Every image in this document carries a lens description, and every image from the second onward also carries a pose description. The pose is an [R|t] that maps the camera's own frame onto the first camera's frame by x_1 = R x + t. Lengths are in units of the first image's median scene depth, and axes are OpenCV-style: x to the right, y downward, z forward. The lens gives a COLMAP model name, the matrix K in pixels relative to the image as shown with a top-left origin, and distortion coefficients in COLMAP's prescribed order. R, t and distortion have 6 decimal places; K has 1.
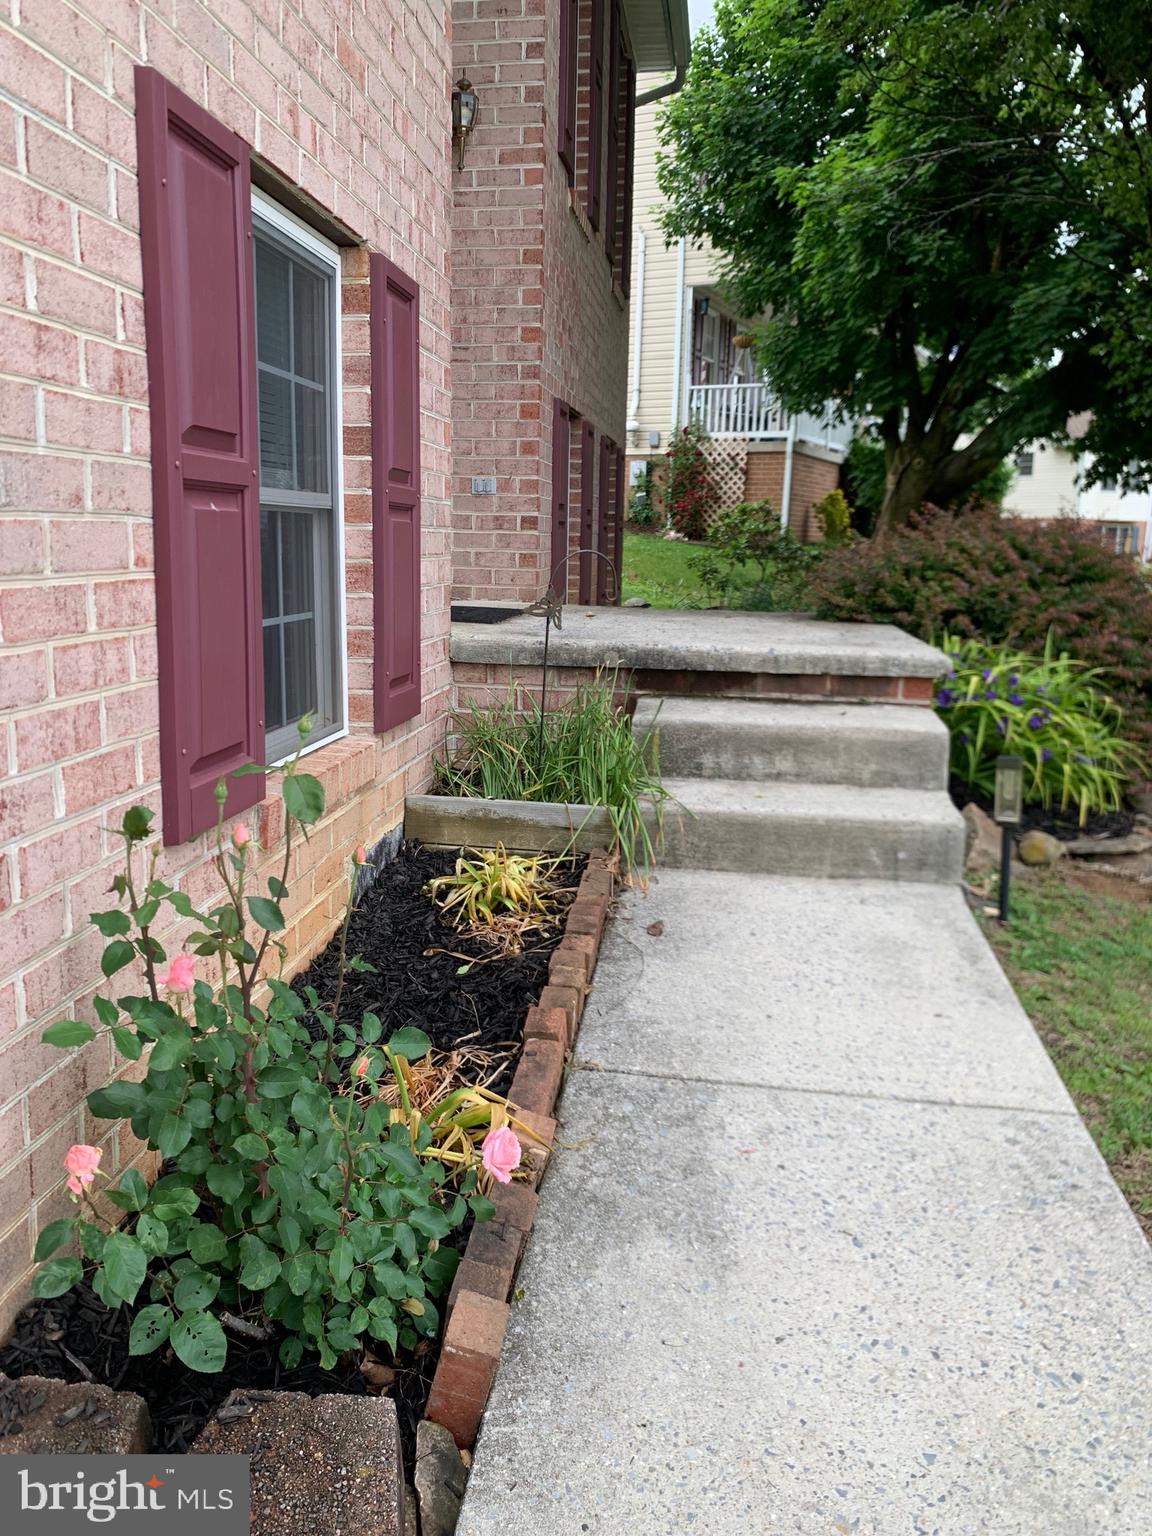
lens RADIAL K [[1179.3, 0, 543.1], [0, 1179.3, 739.7], [0, 0, 1]] dist [0.042806, -0.042332]
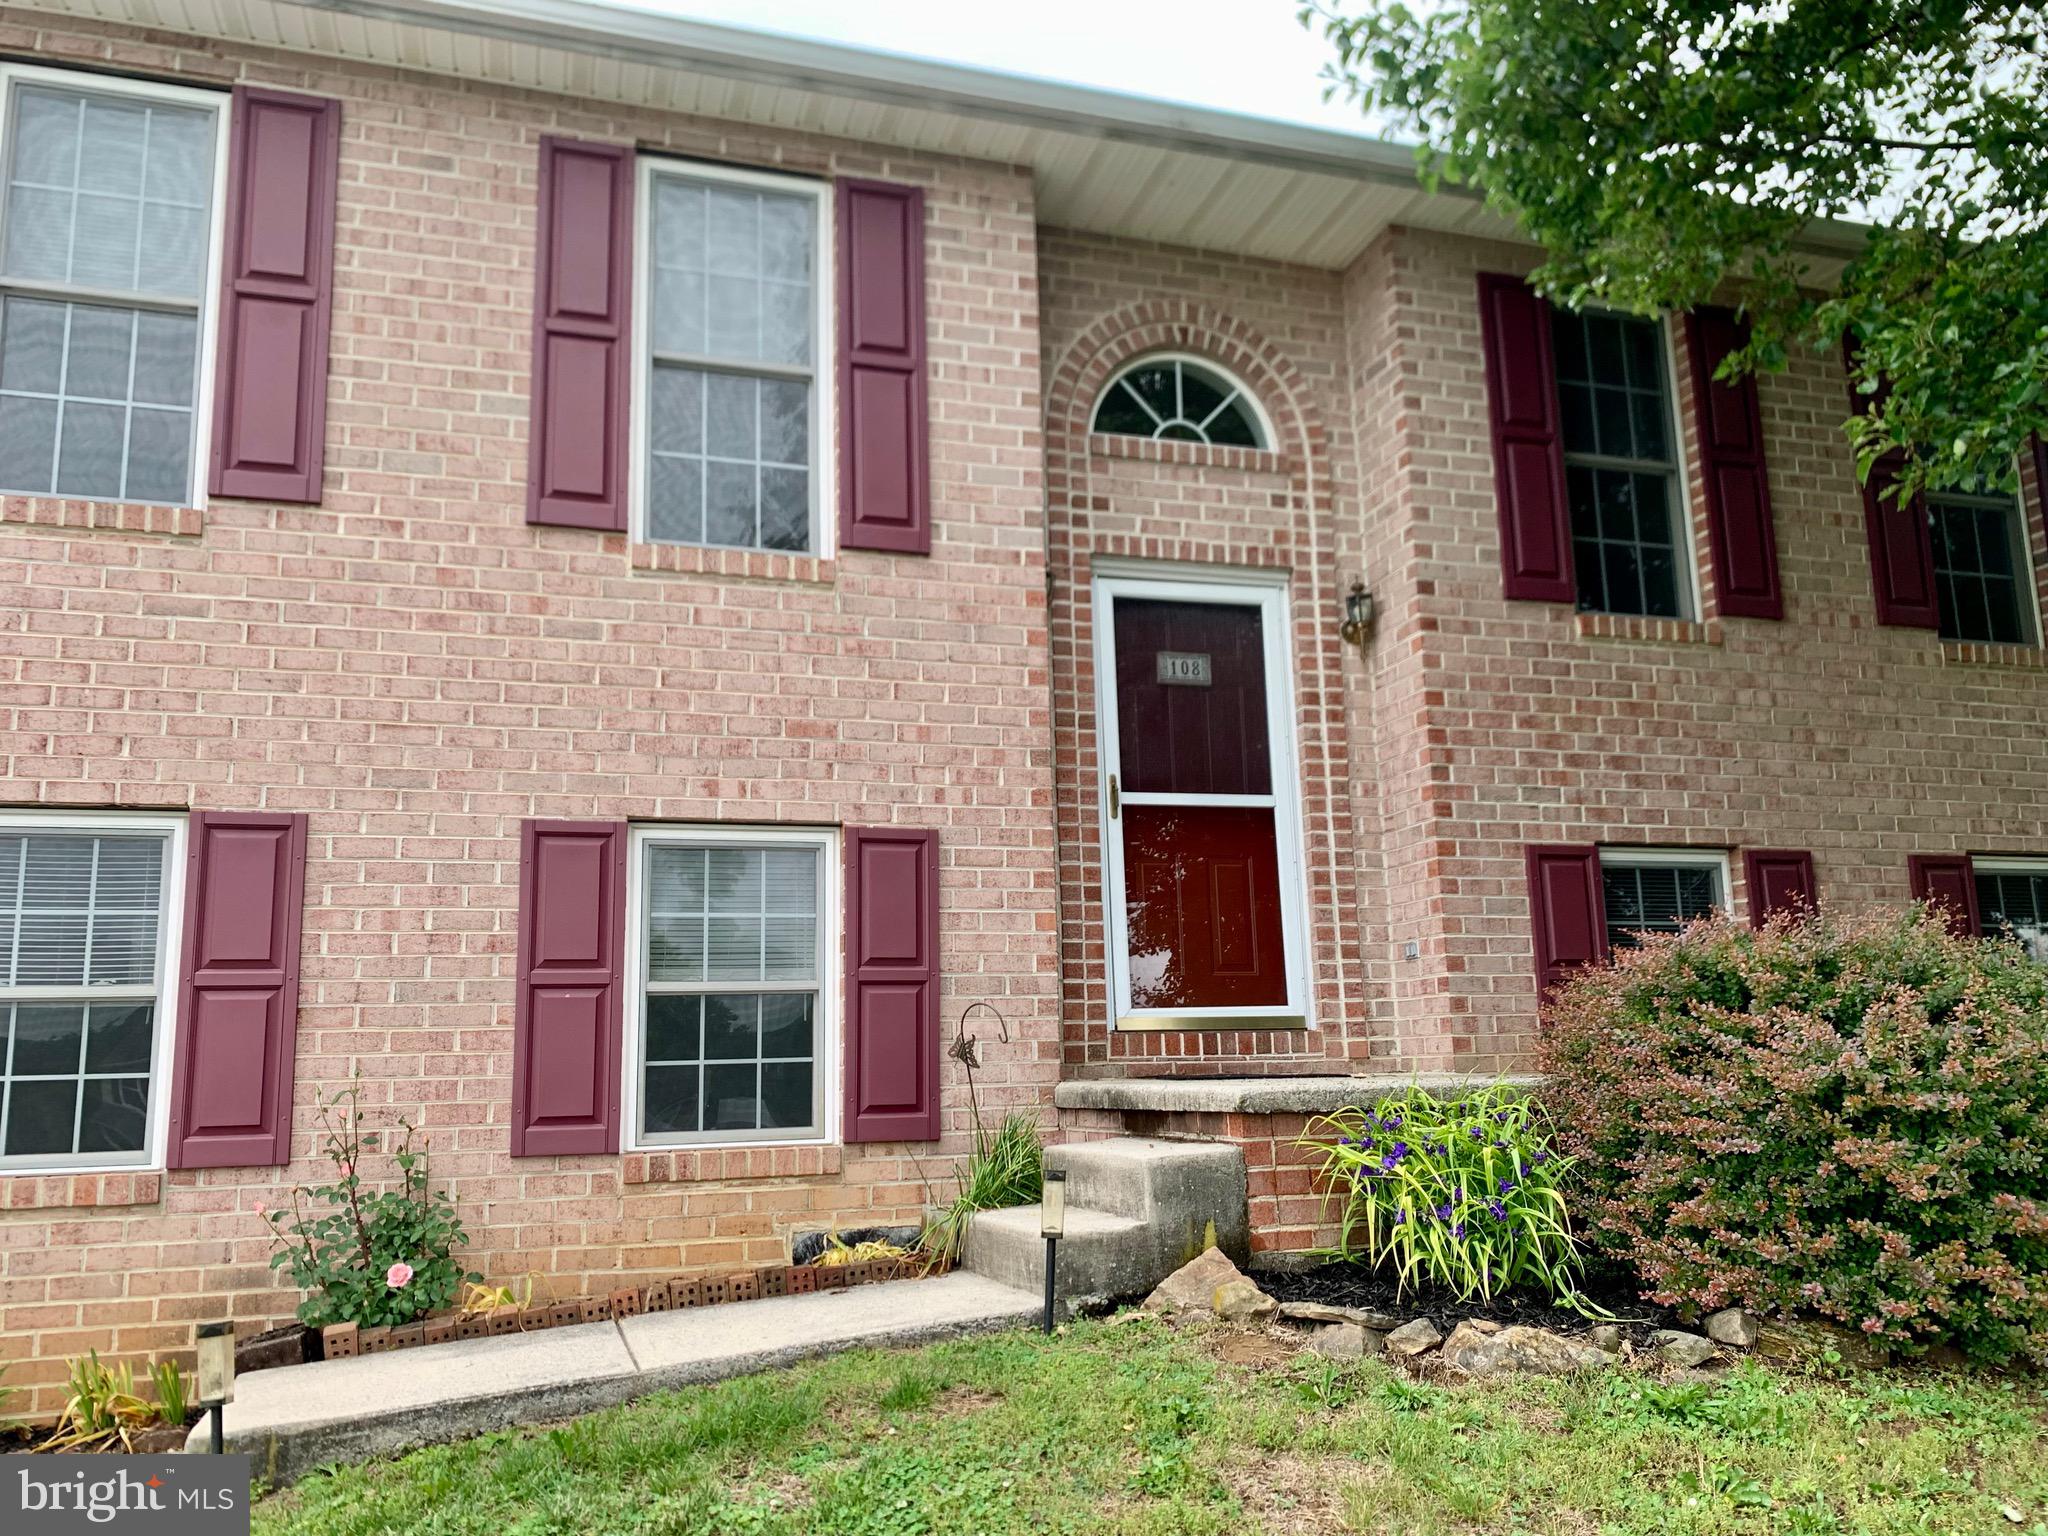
lens RADIAL K [[1564.8, 0, 1024.7], [0, 1564.8, 801.9], [0, 0, 1]] dist [0.011226, -0.009806]
pose [[0.449249, -0.190194, -0.872927, 1.583214], [-0.116971, 0.956144, -0.268525, 0.076141], [0.885716, 0.222742, 0.407300, 0.323422]]
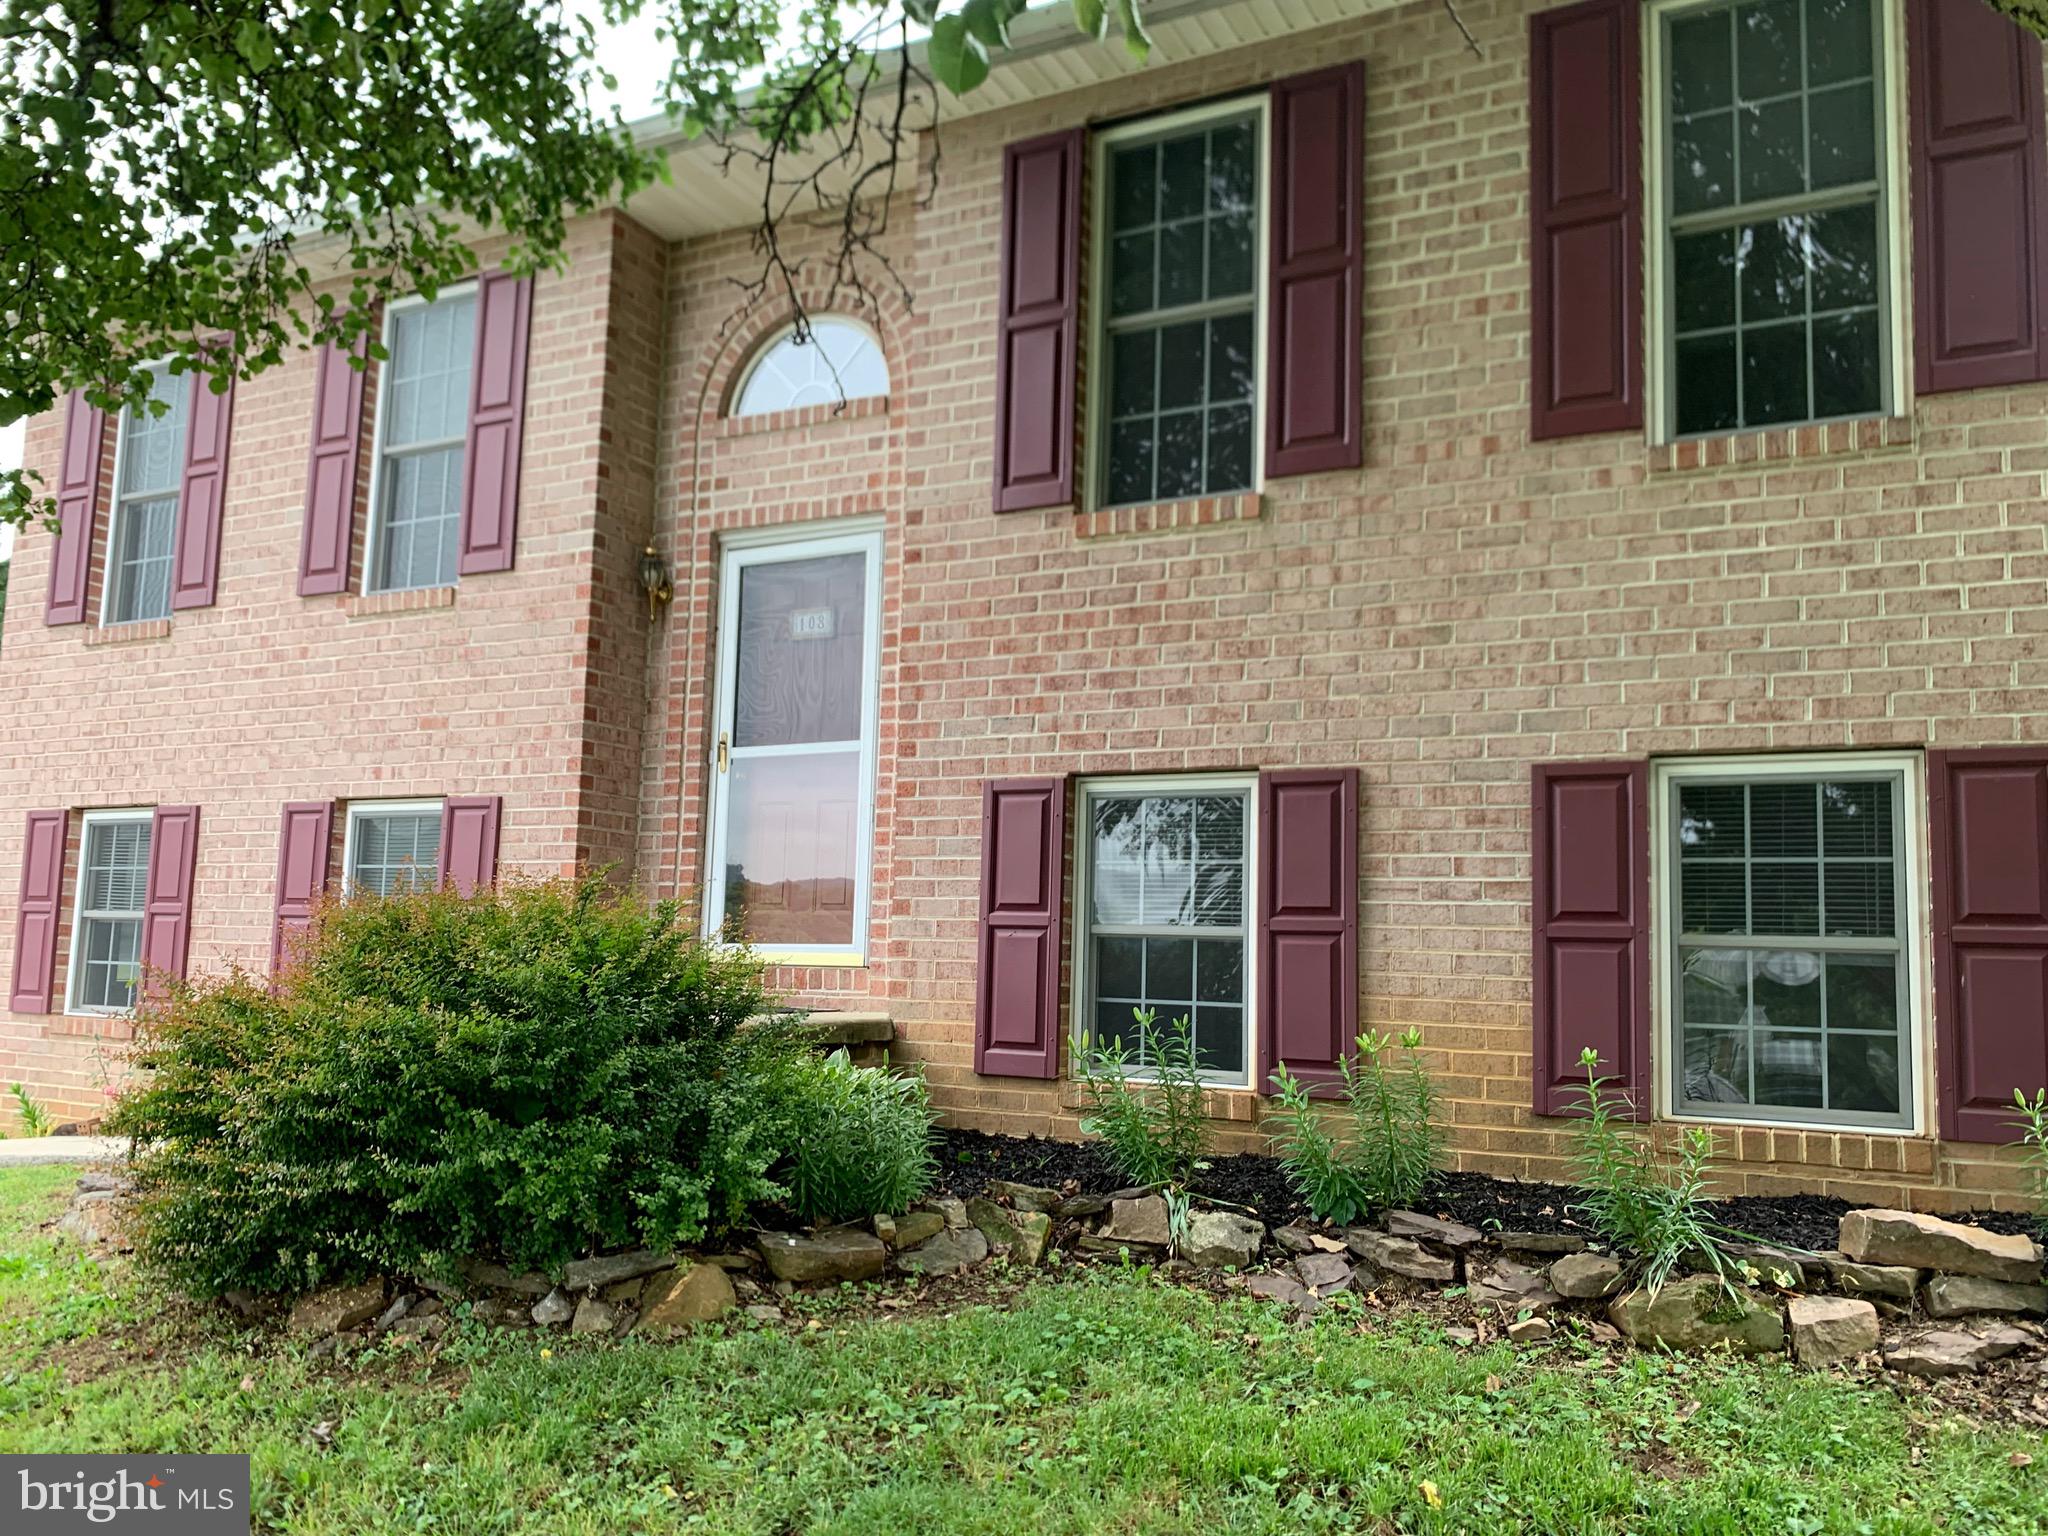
lens RADIAL K [[1557.6, 0, 1018.4], [0, 1557.6, 825.8], [0, 0, 1]] dist [0.075821, -0.119704]
pose [[-0.299787, -0.121249, -0.946270, 1.872310], [-0.198390, 0.978130, -0.062480, -0.346752], [0.933150, 0.169000, -0.317285, 2.475032]]
